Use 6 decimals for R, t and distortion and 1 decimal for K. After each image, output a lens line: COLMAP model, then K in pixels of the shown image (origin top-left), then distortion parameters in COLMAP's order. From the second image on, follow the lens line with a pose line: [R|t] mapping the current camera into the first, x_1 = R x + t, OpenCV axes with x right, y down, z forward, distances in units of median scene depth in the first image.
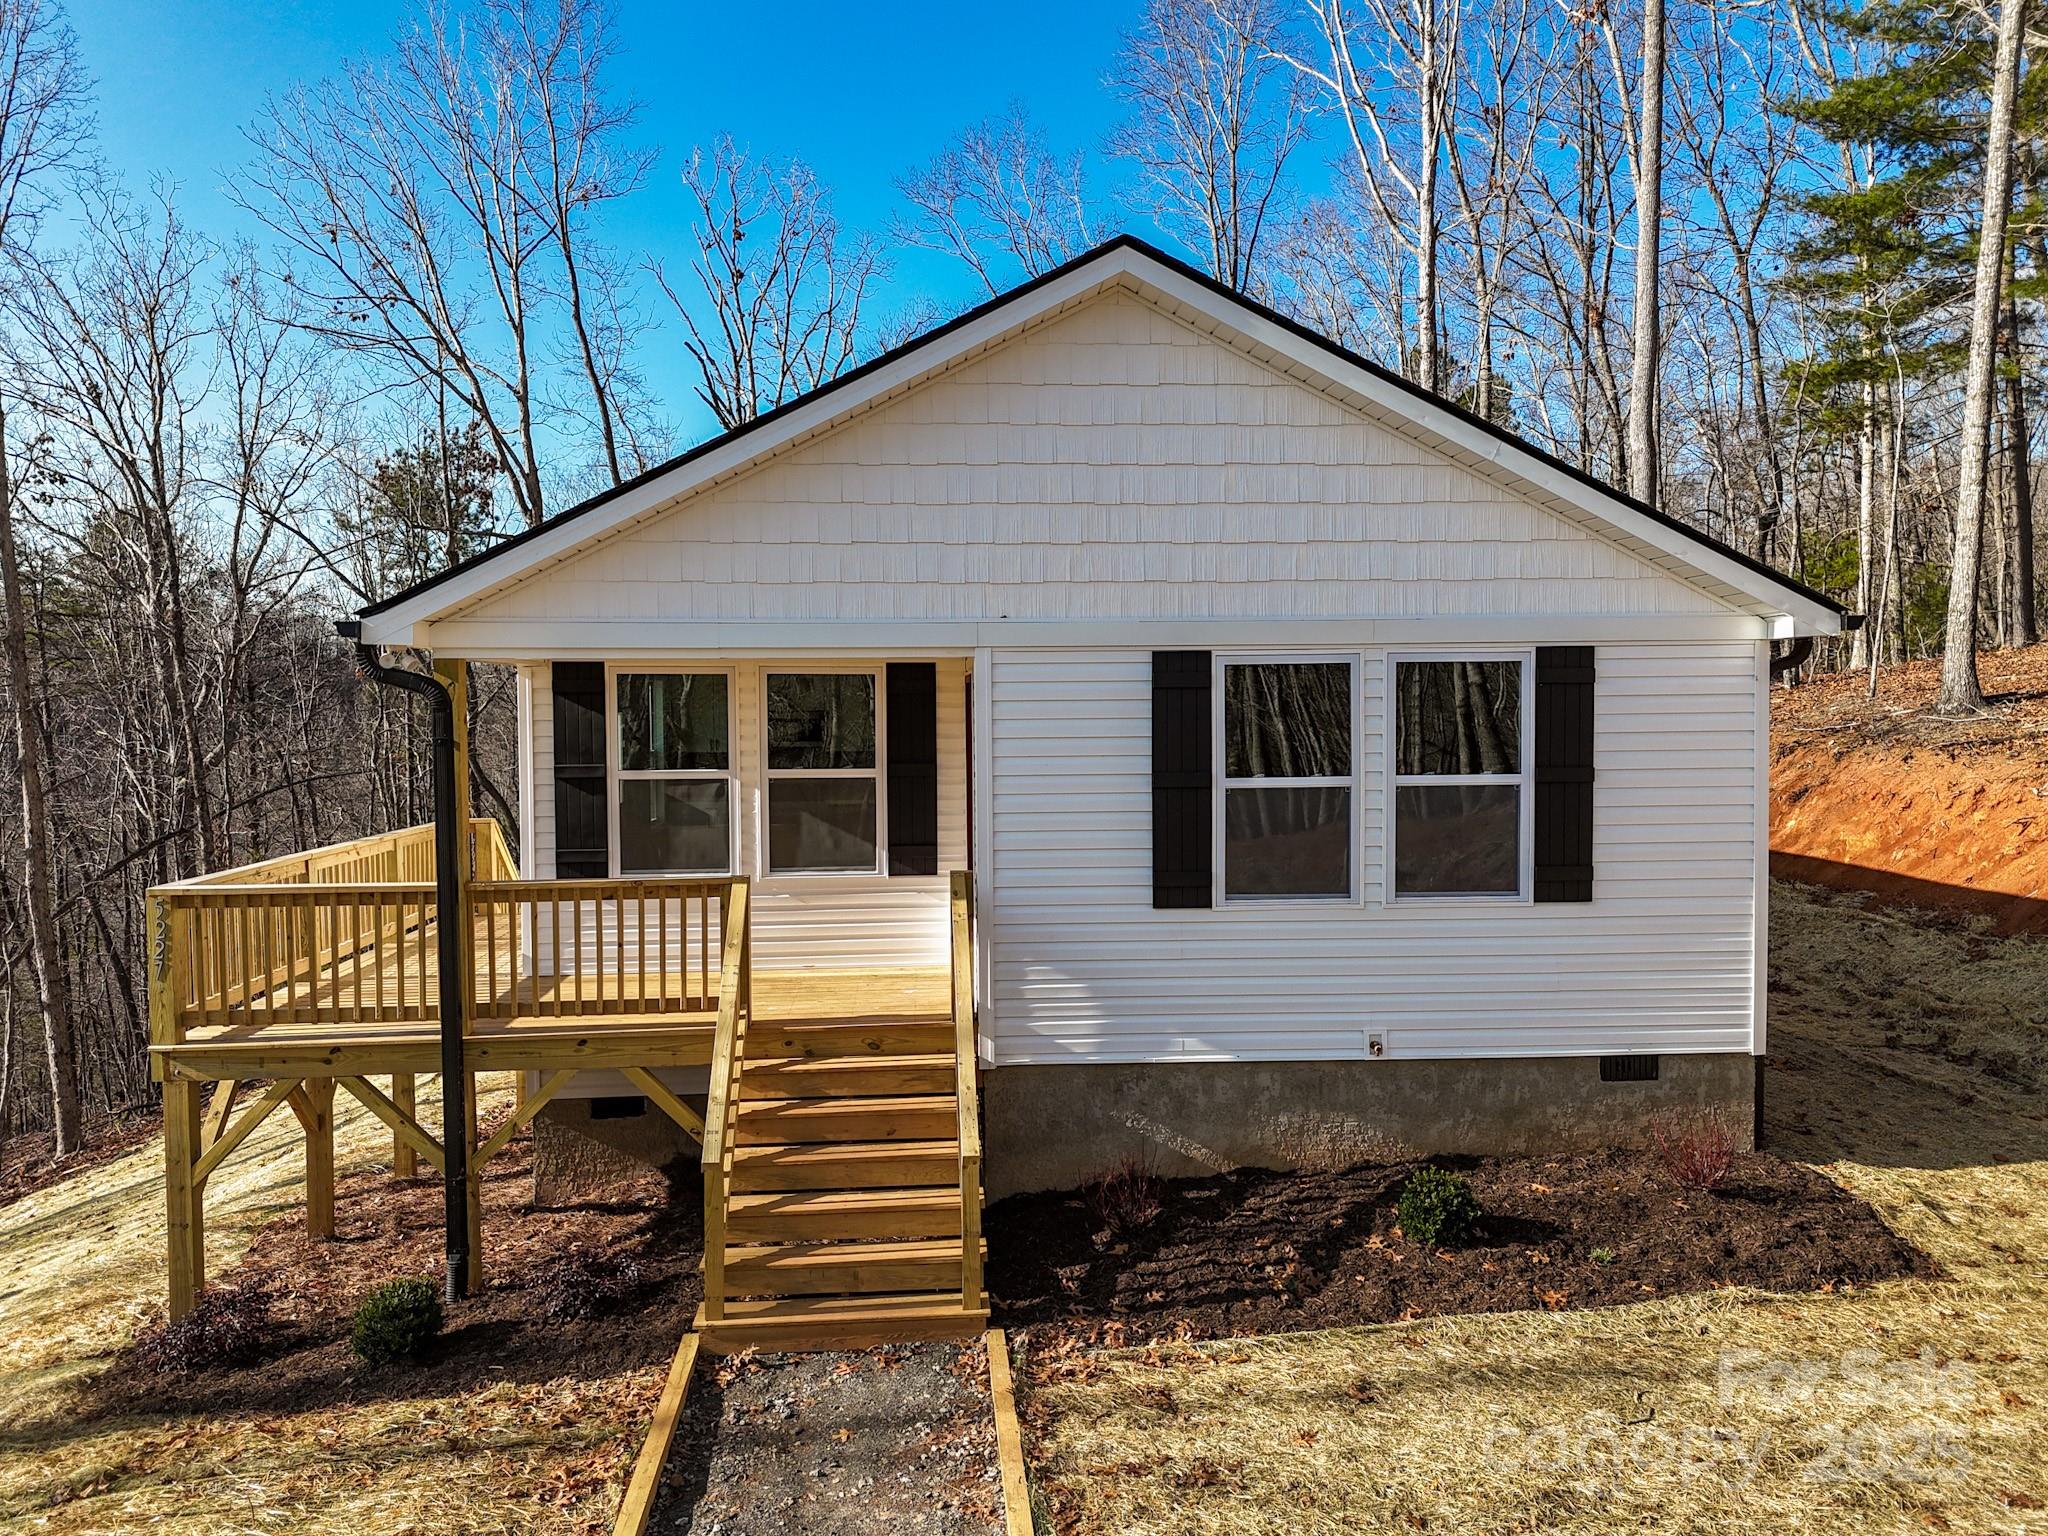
lens RADIAL K [[1497.7, 0, 1024.0], [0, 1497.7, 768.0], [0, 0, 1]] dist [0.065955, -0.061540]
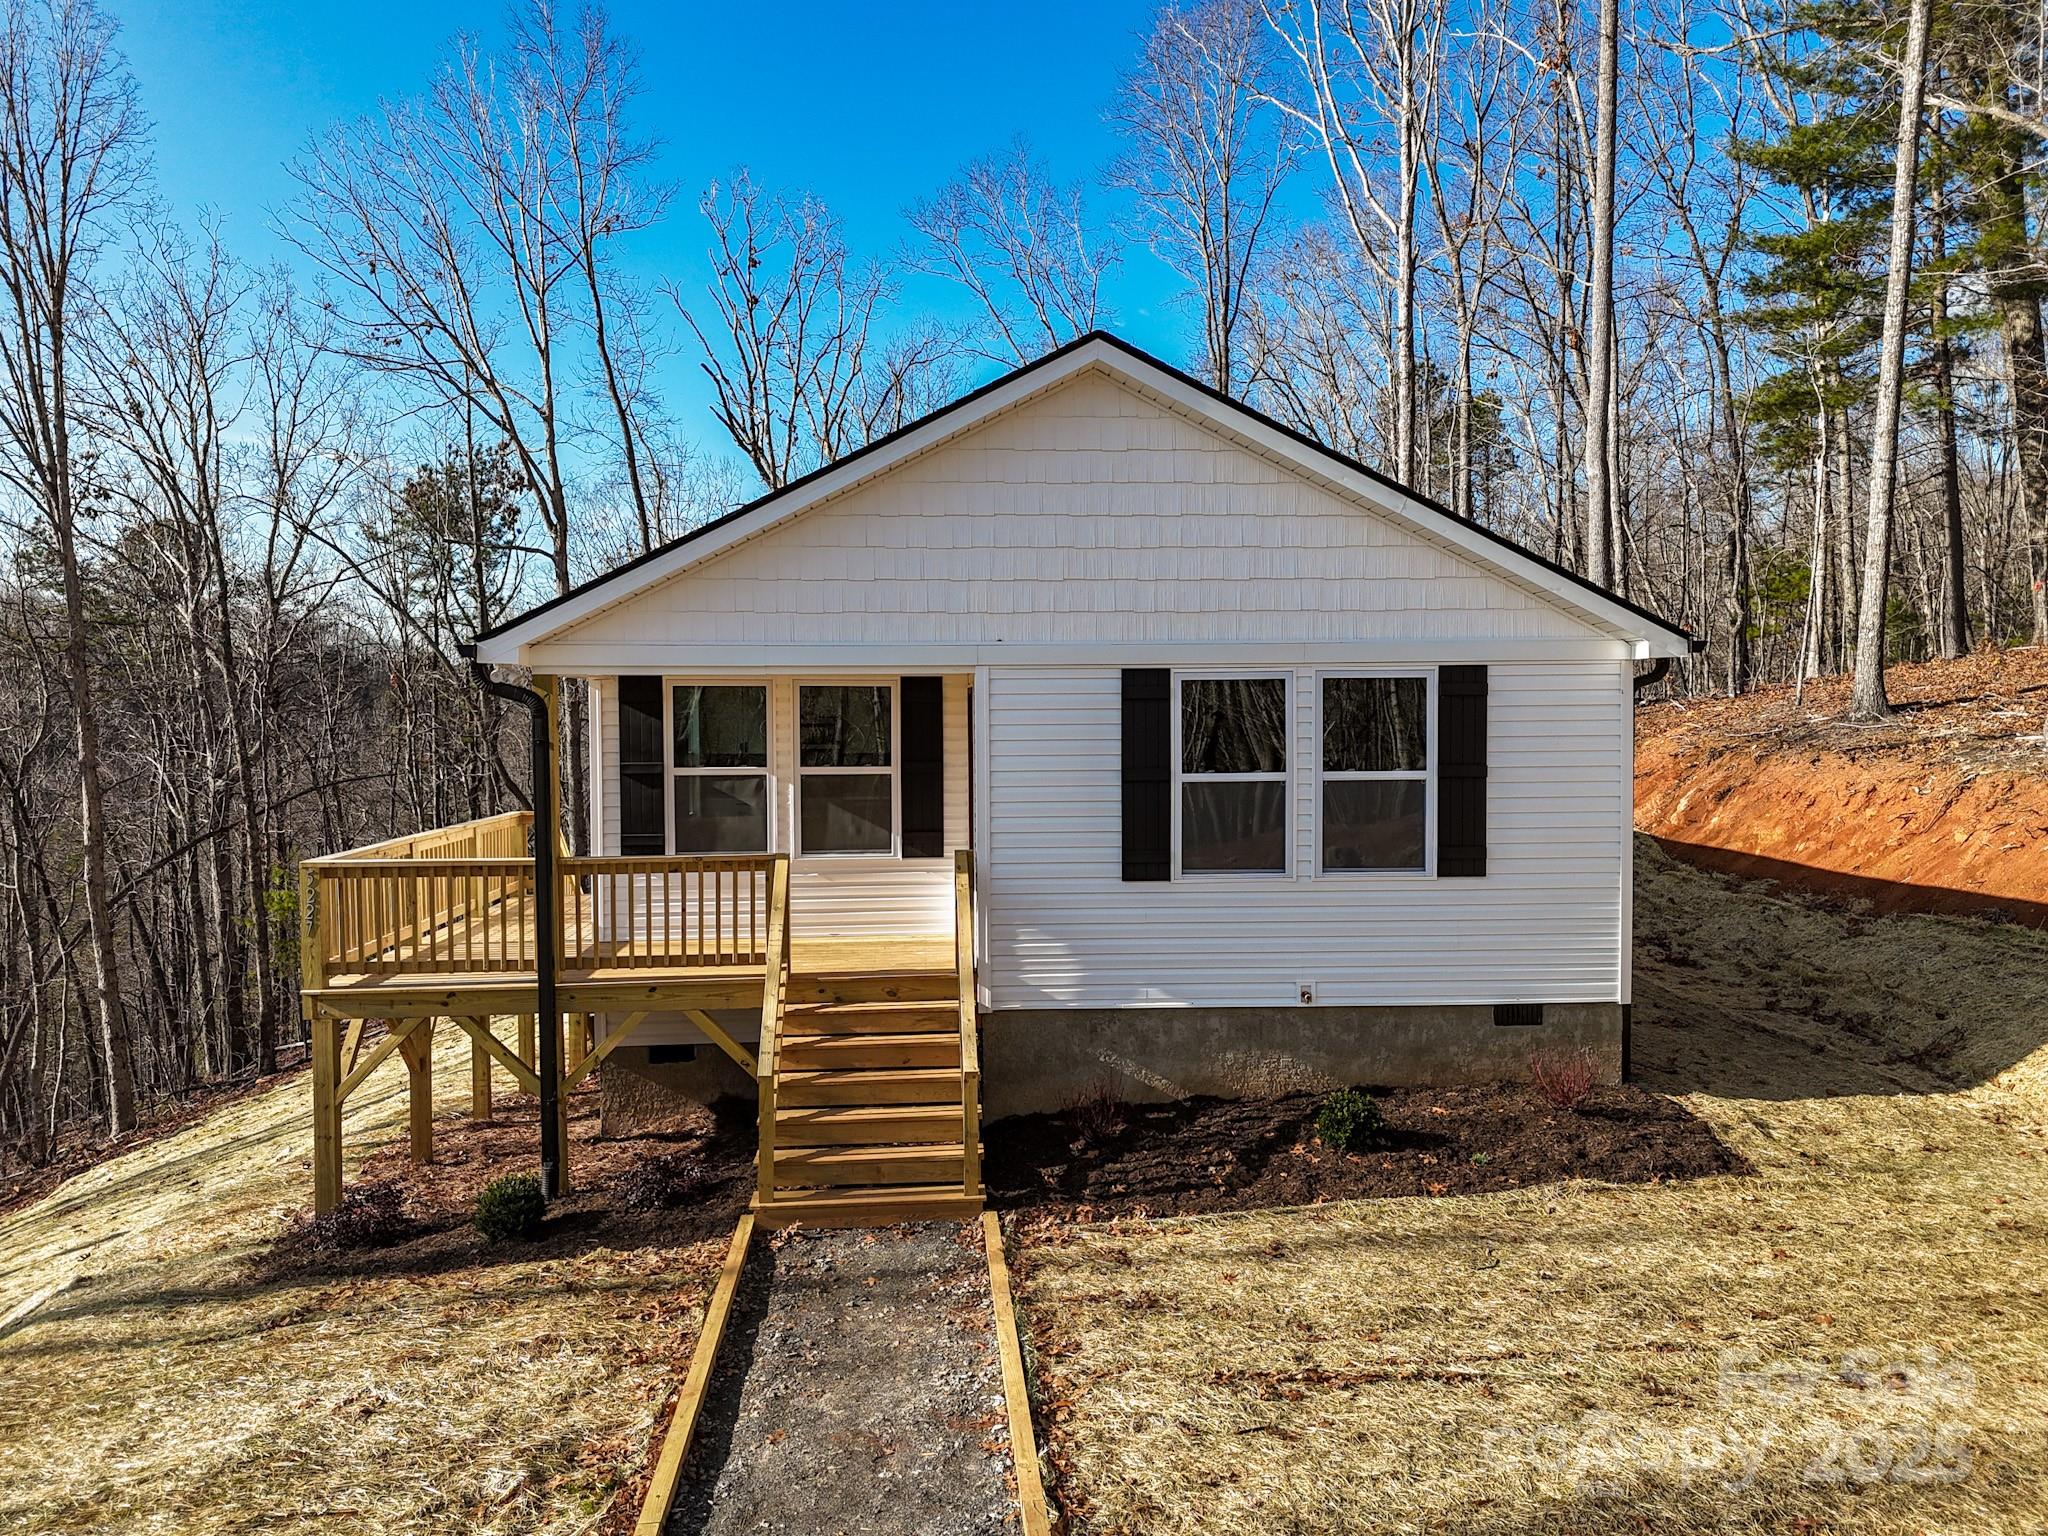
lens RADIAL K [[1497.7, 0, 1024.0], [0, 1497.7, 768.0], [0, 0, 1]] dist [0.065955, -0.061540]
pose [[0.999996, 0.001578, -0.002517, 0.009629], [-0.001586, 0.999993, -0.003503, 0.006609], [0.002511, 0.003507, 0.999991, -0.208310]]
